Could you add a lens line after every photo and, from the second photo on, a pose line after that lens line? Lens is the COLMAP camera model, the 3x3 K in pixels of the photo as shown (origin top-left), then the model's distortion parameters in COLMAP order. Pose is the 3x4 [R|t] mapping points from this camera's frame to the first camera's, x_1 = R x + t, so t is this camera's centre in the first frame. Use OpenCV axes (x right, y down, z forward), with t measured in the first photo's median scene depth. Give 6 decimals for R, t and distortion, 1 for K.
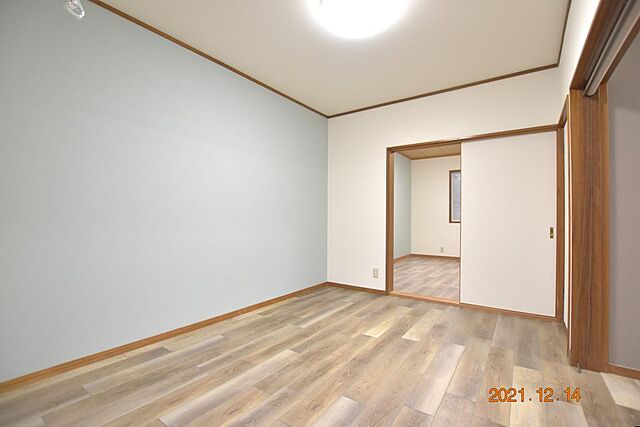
lens RADIAL K [[290.5, 0, 323.0], [0, 290.5, 215.3], [0, 0, 1]] dist [-0.029983, 0.000340]
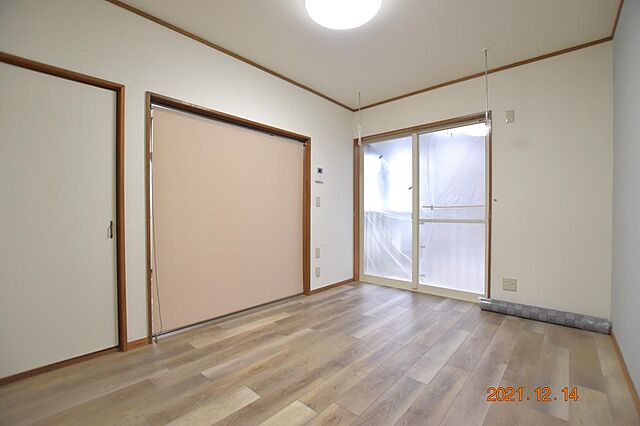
lens RADIAL K [[279.7, 0, 321.7], [0, 279.7, 214.9], [0, 0, 1]] dist [-0.035538, 0.005052]
pose [[-0.993078, -0.004921, 0.117352, 0.067574], [-0.005082, 0.999987, -0.001071, 0.014451], [-0.117345, -0.001660, -0.993090, 1.657503]]
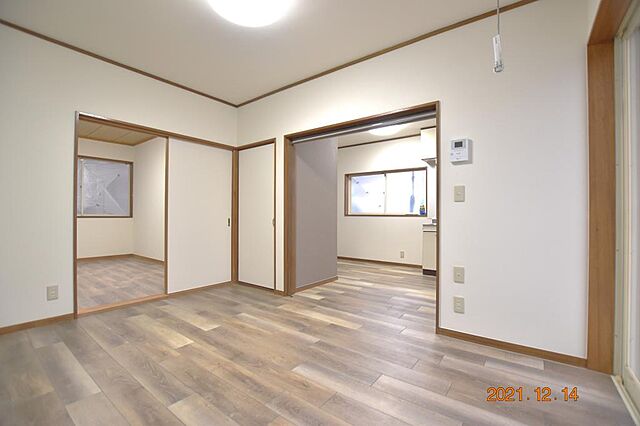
lens RADIAL K [[279.7, 0, 321.7], [0, 279.7, 214.9], [0, 0, 1]] dist [-0.035538, 0.005052]
pose [[0.030880, -0.001811, 0.999521, -0.694035], [-0.010487, 0.999943, 0.002136, 0.017037], [-0.999468, -0.010548, 0.030860, 0.595176]]
